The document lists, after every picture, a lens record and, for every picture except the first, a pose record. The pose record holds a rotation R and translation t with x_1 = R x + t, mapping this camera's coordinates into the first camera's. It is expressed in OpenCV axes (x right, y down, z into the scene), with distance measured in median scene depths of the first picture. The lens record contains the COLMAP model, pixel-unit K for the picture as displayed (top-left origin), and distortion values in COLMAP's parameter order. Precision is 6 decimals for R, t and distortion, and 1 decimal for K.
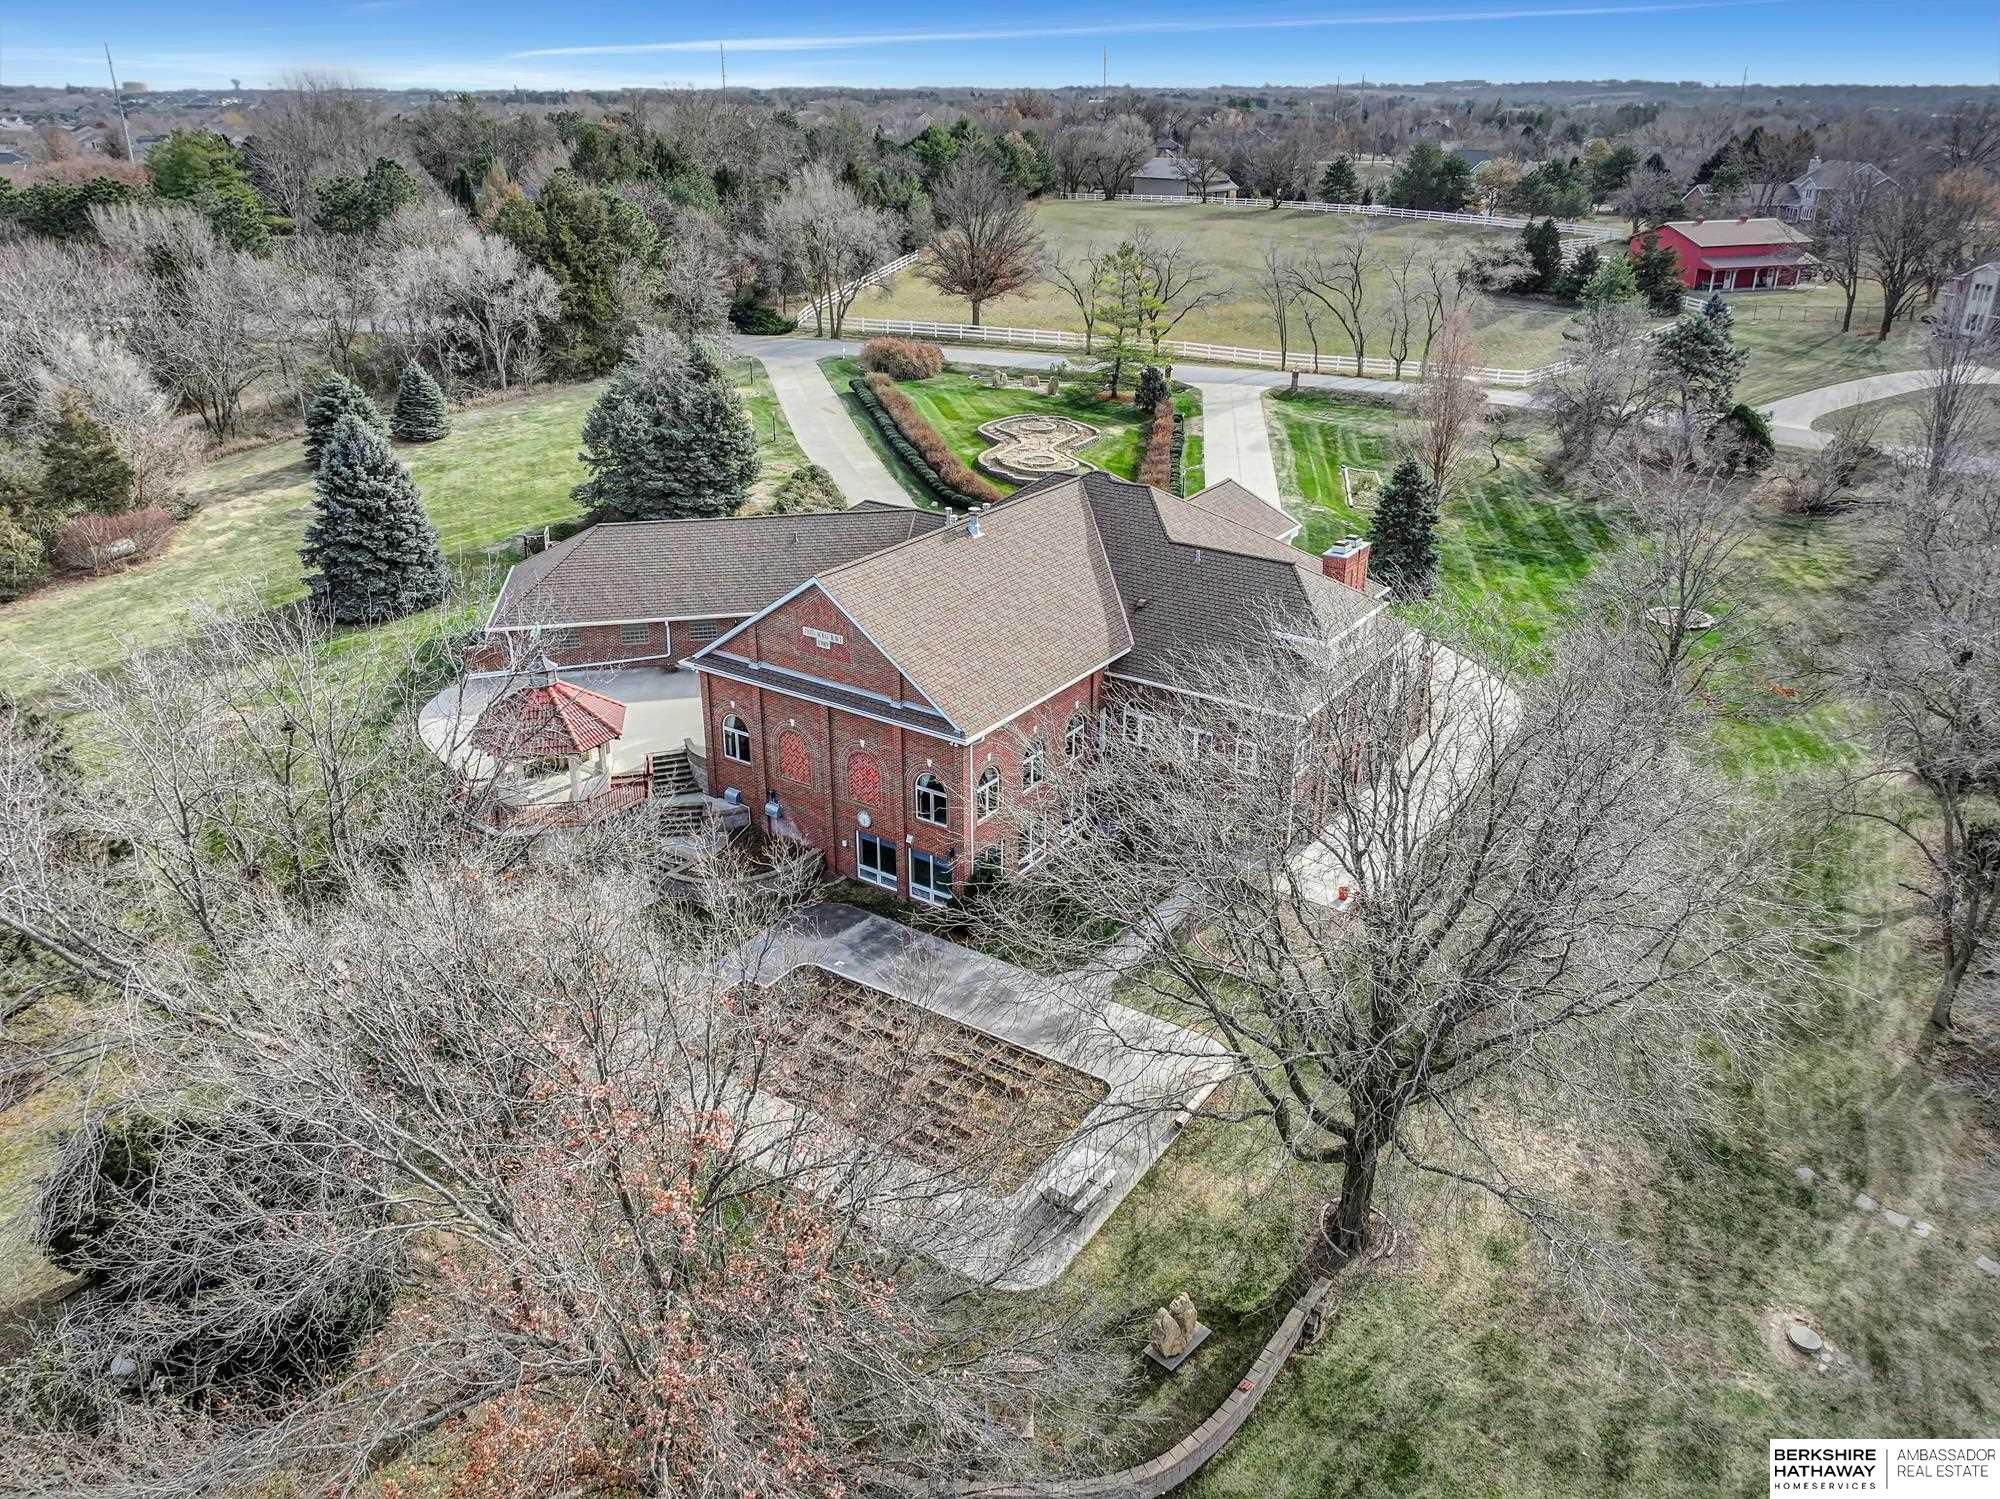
lens RADIAL K [[1447.0, 0, 1000.0], [0, 1447.0, 749.5], [0, 0, 1]] dist [0.008226, 0.003019]
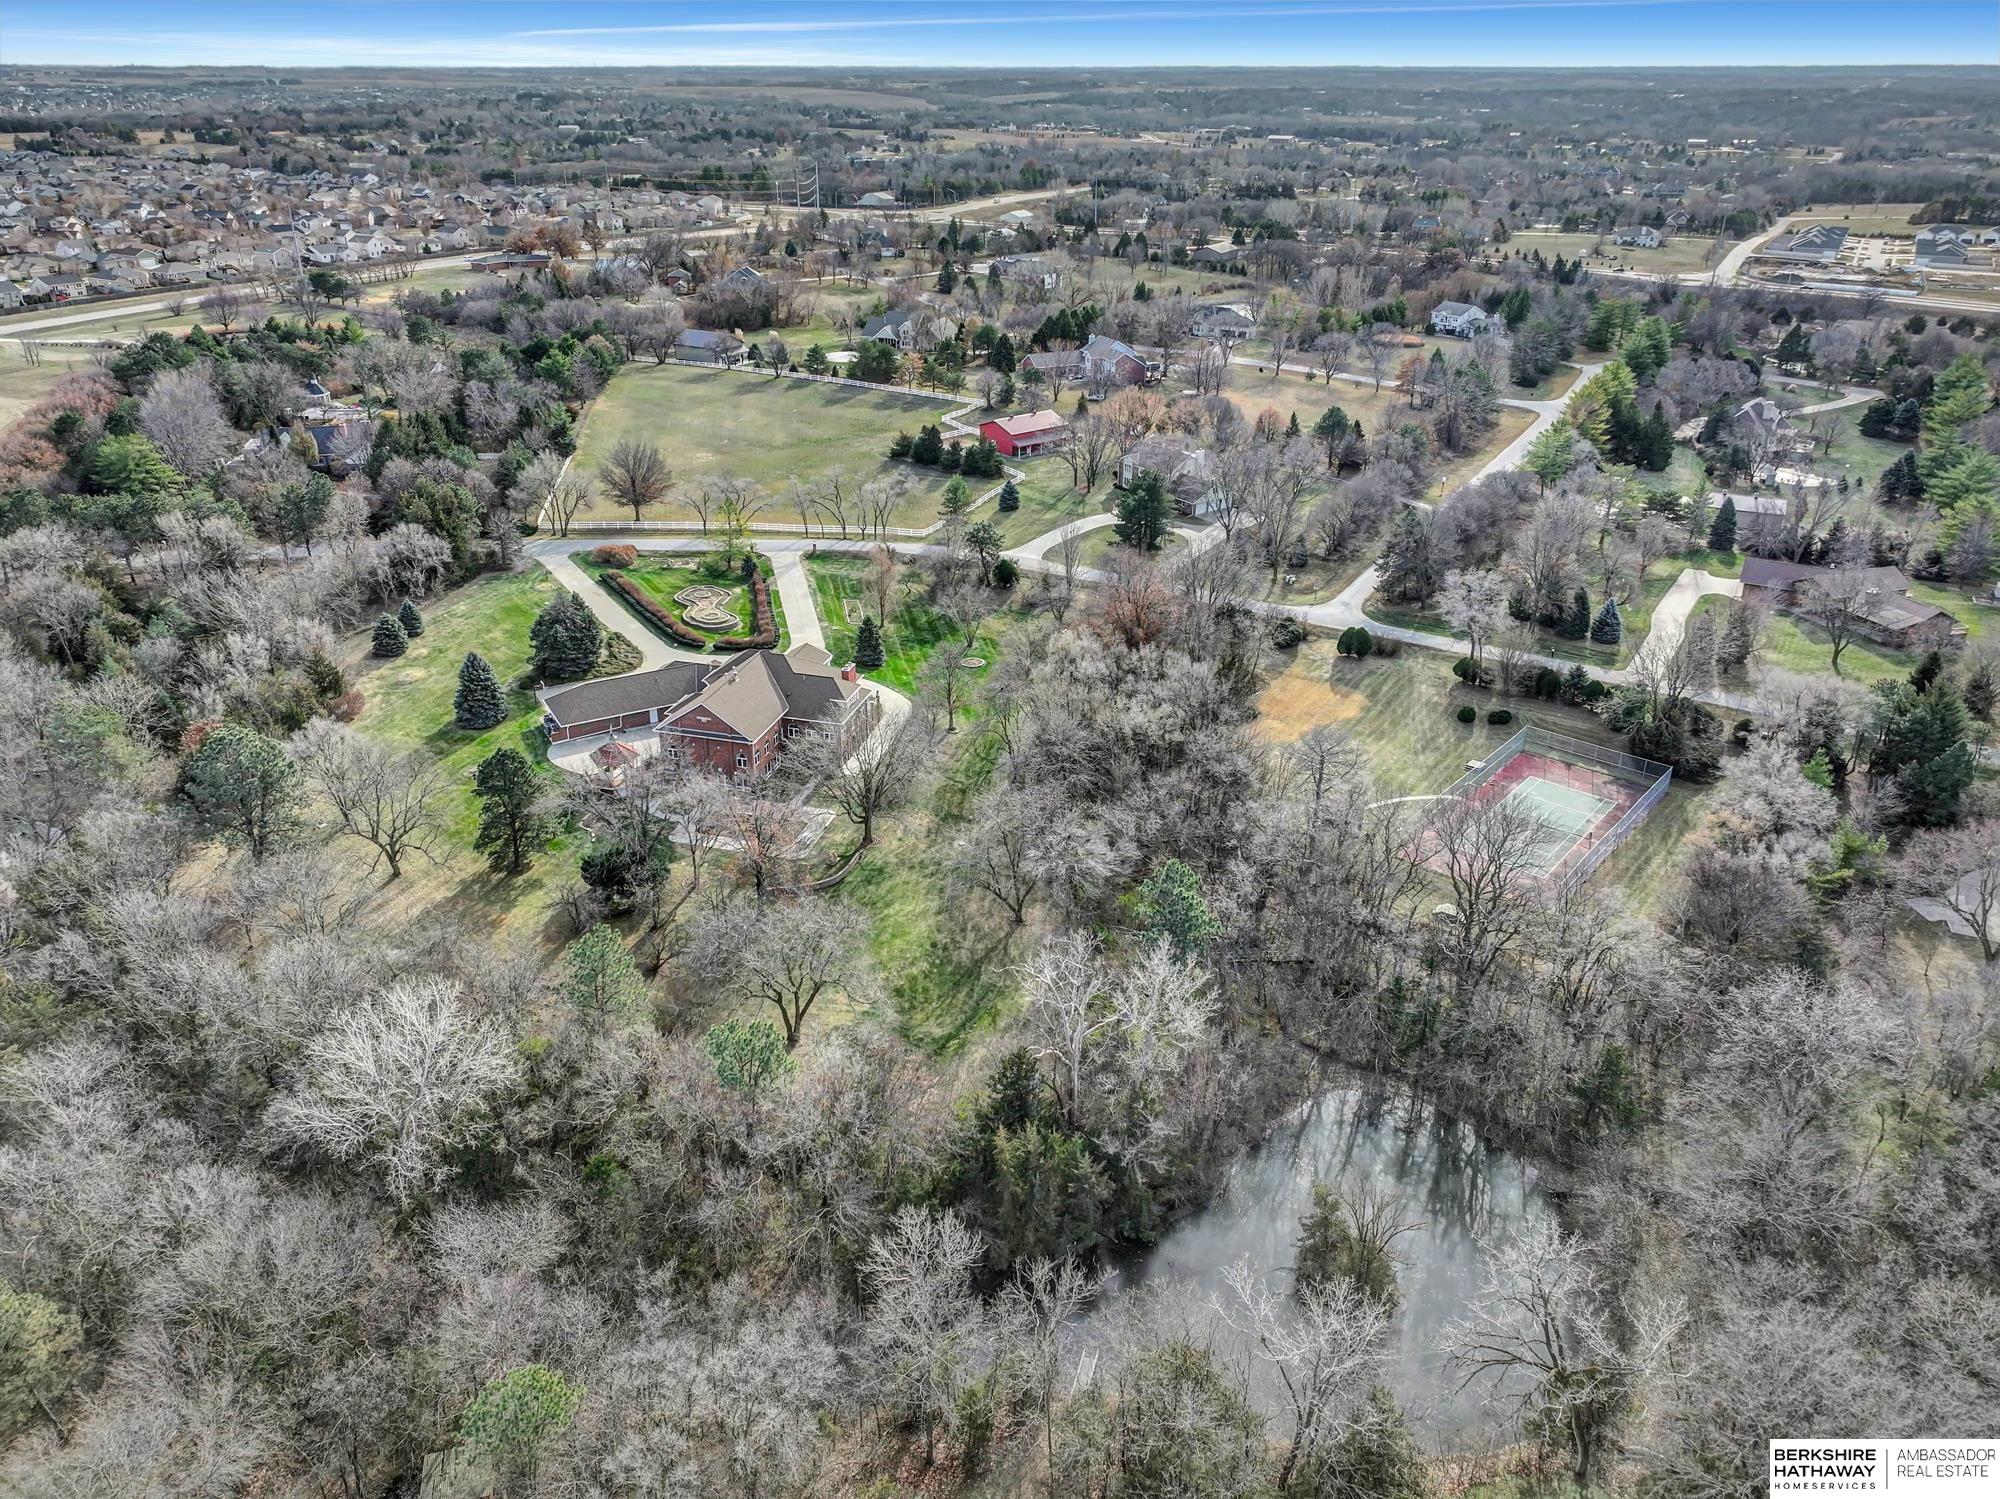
lens RADIAL K [[1407.2, 0, 1000.0], [0, 1407.2, 749.5], [0, 0, 1]] dist [0.000851, 0.009215]
pose [[0.941437, -0.131860, 0.310336, -0.220987], [0.125150, 0.991268, 0.041527, -0.024227], [-0.313102, -0.000257, 0.949719, -1.049167]]
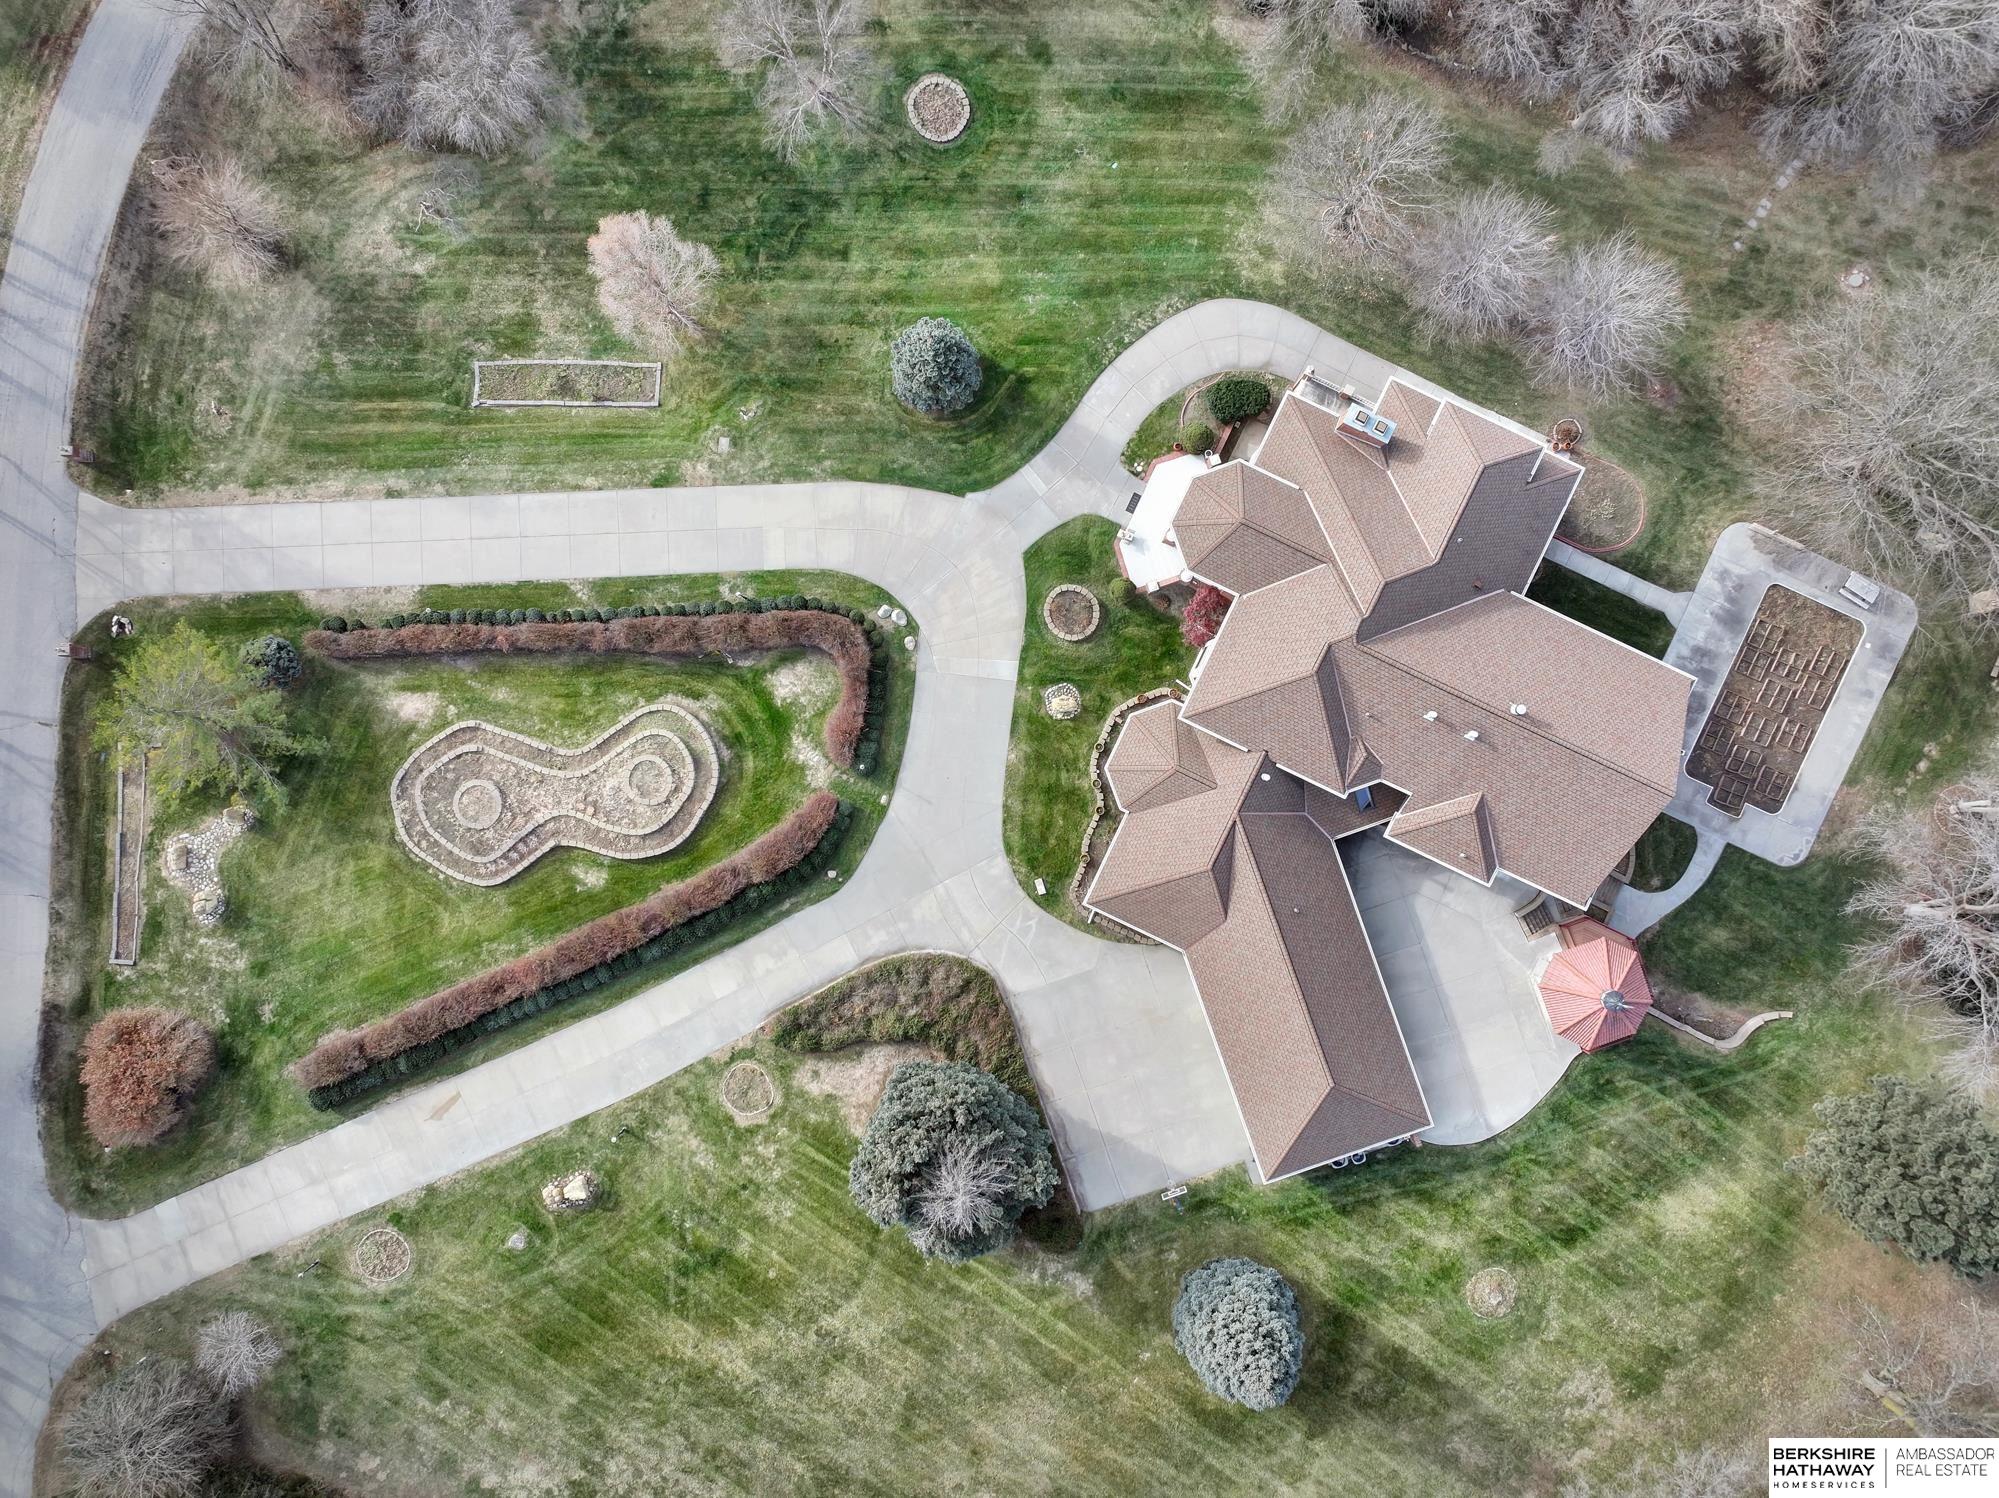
lens RADIAL K [[1406.5, 0, 999.5], [0, 1406.5, 749.0], [0, 0, 1]] dist [0.000851, 0.009215]
pose [[-0.164468, -0.986374, 0.004000, 0.008977], [0.415502, -0.065602, 0.907223, -0.698875], [-0.894599, 0.150871, 0.420630, 0.429447]]
